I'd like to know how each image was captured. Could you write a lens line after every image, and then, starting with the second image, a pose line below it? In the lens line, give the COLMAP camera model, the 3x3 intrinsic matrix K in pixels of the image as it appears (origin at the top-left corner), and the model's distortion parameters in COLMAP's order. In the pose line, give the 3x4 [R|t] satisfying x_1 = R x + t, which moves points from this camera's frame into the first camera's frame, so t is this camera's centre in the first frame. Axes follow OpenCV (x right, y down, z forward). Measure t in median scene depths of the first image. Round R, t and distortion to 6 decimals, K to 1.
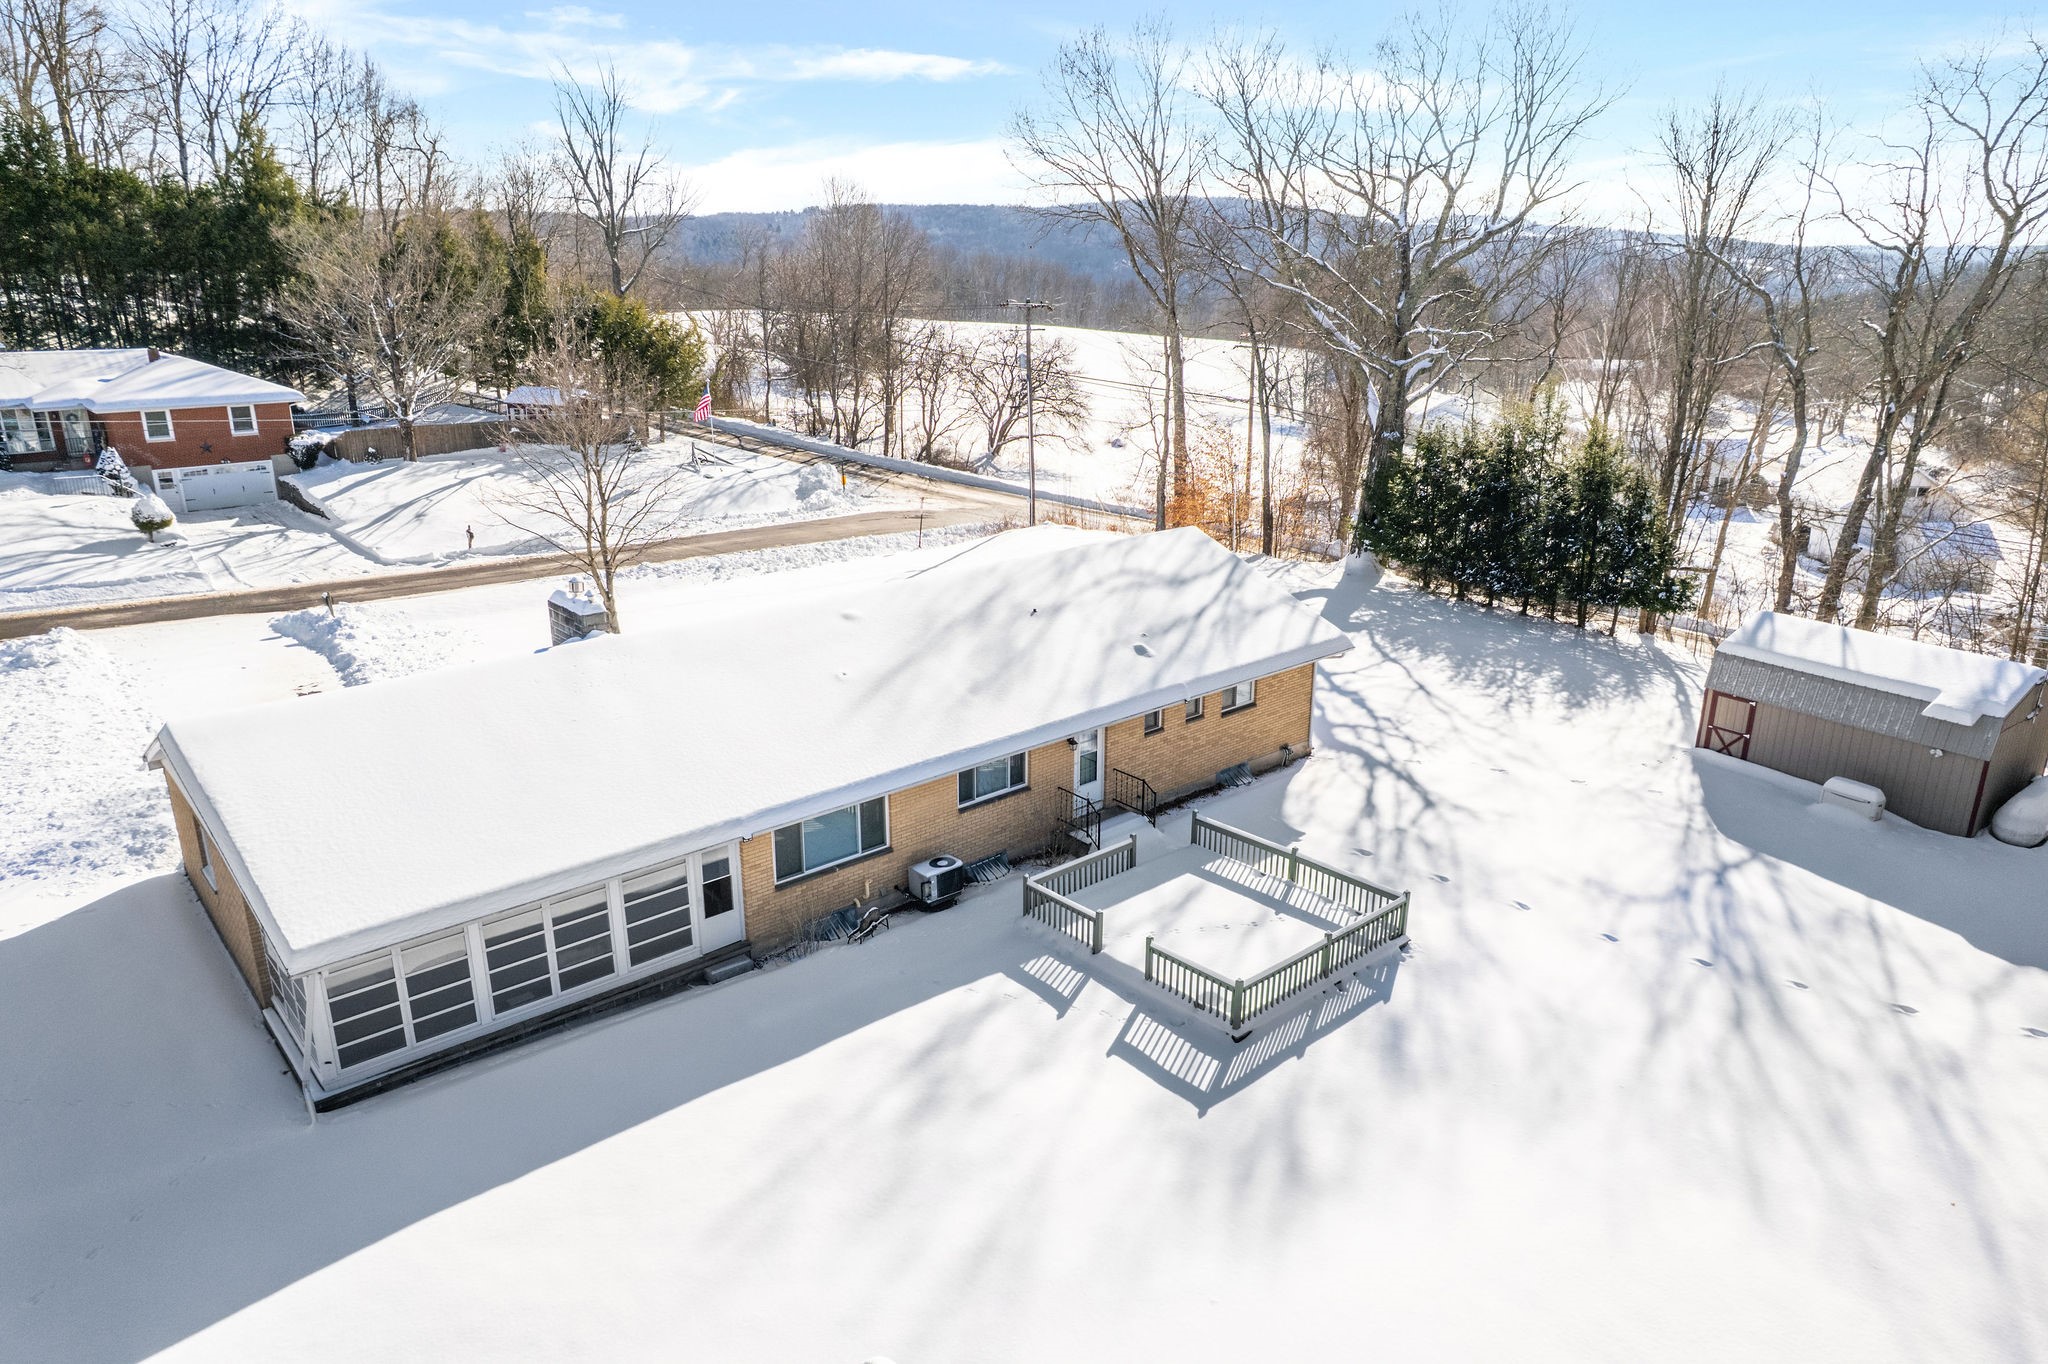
lens RADIAL K [[1310.3, 0, 1038.5], [0, 1310.3, 678.1], [0, 0, 1]] dist [-0.069299, 0.060411]
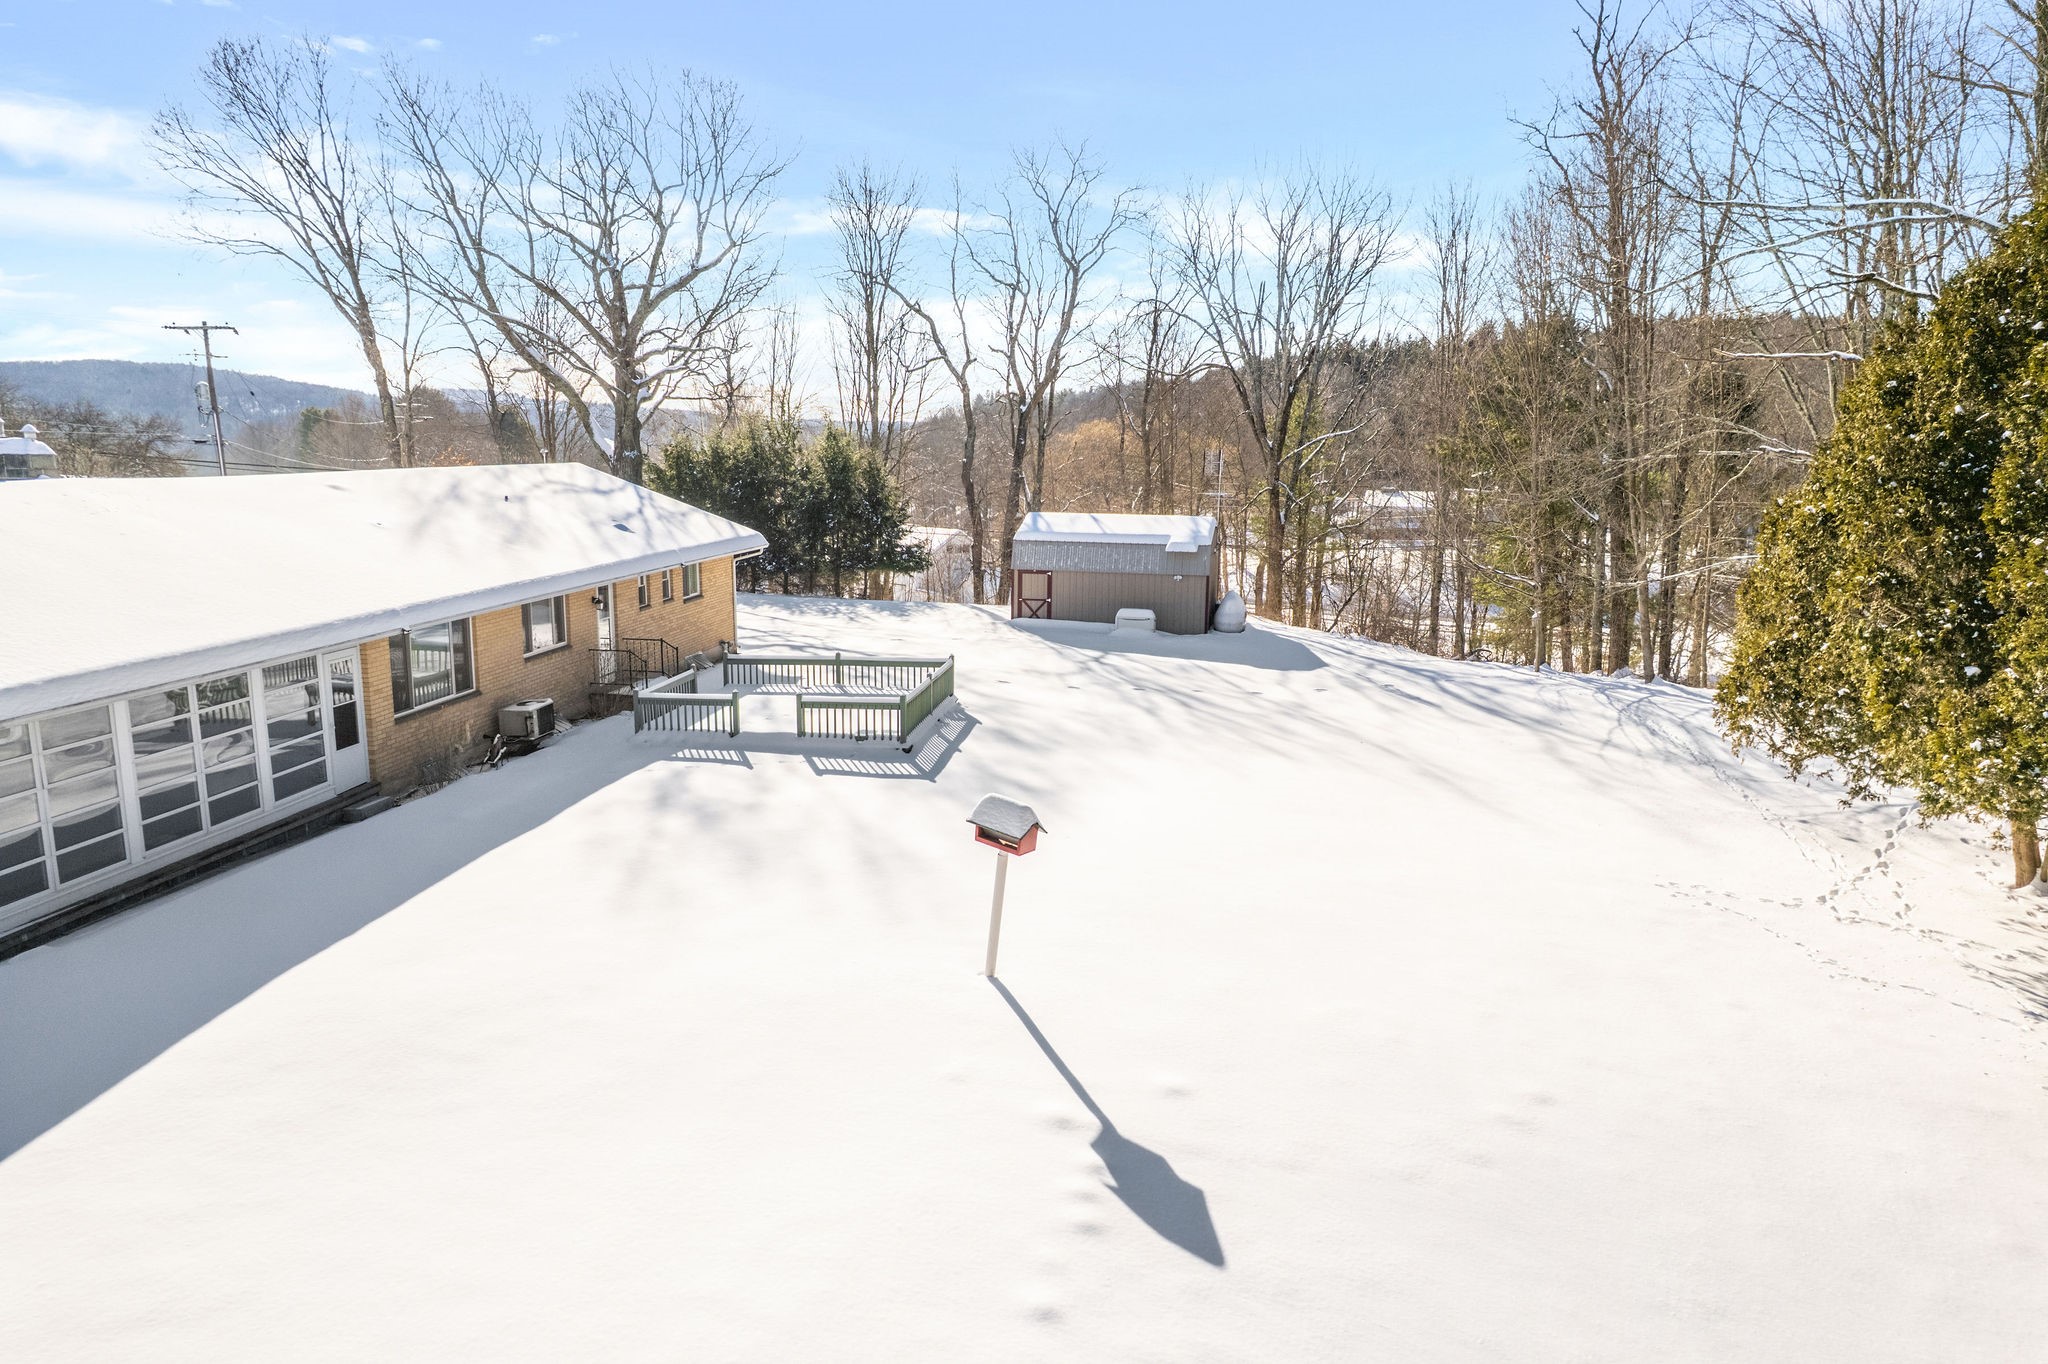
lens RADIAL K [[1310.3, 0, 1038.5], [0, 1310.3, 678.1], [0, 0, 1]] dist [-0.069299, 0.060411]
pose [[0.754517, -0.115431, 0.646050, -0.391909], [0.193873, 0.979680, -0.051382, 0.235533], [-0.626991, 0.164020, 0.761564, 0.033395]]
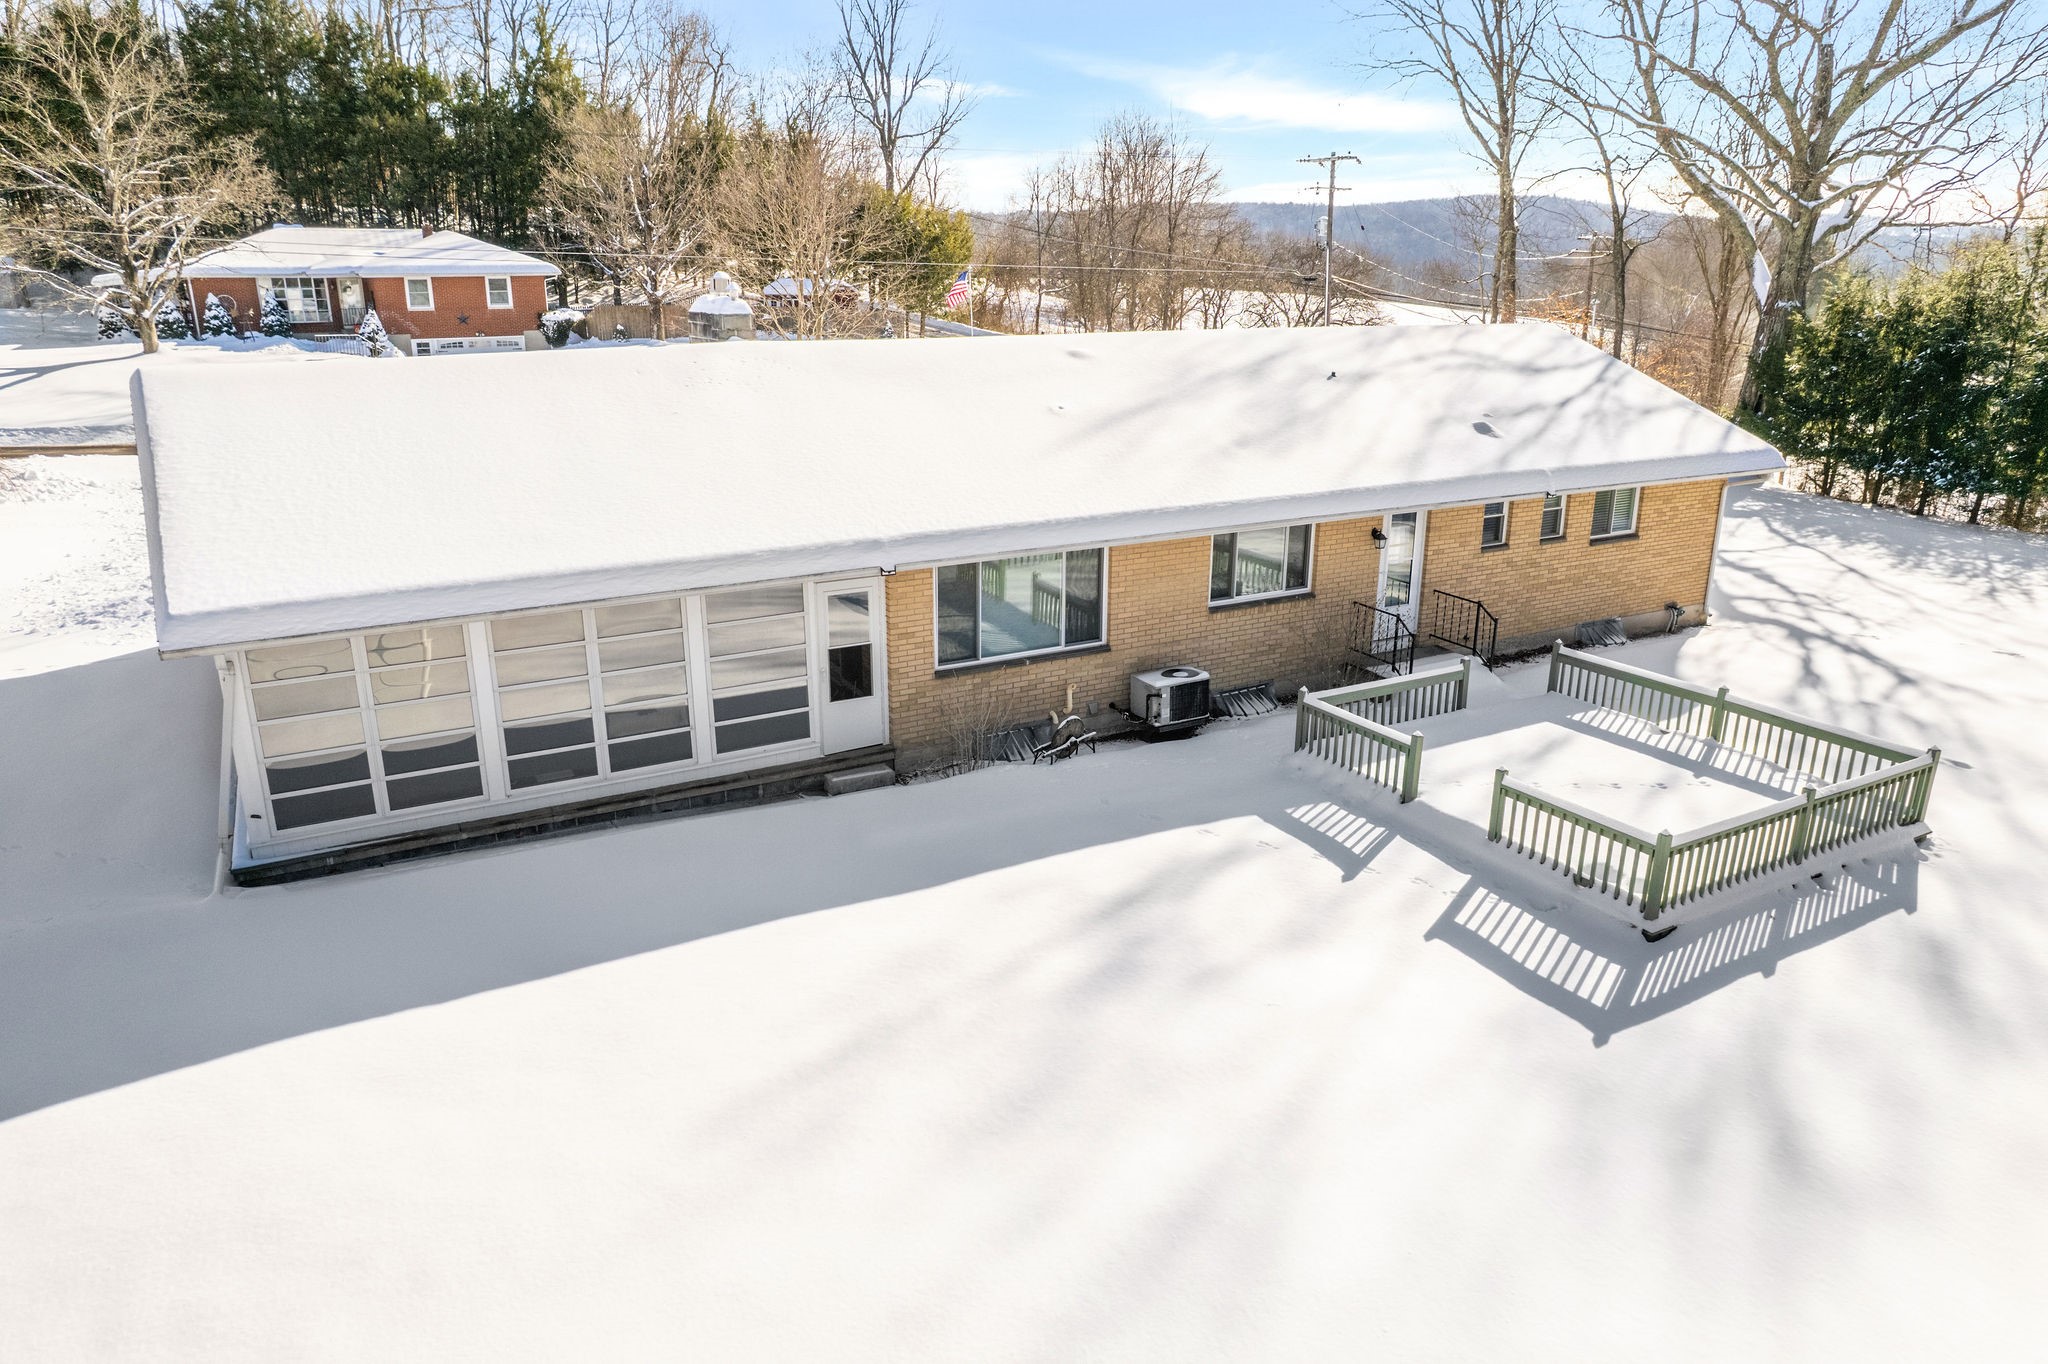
lens RADIAL K [[1310.3, 0, 1038.5], [0, 1310.3, 678.1], [0, 0, 1]] dist [-0.069299, 0.060411]
pose [[0.977269, 0.063941, -0.202128, -0.006441], [-0.064223, 0.997922, 0.005172, 0.139360], [0.202039, 0.007926, 0.979345, 0.293516]]
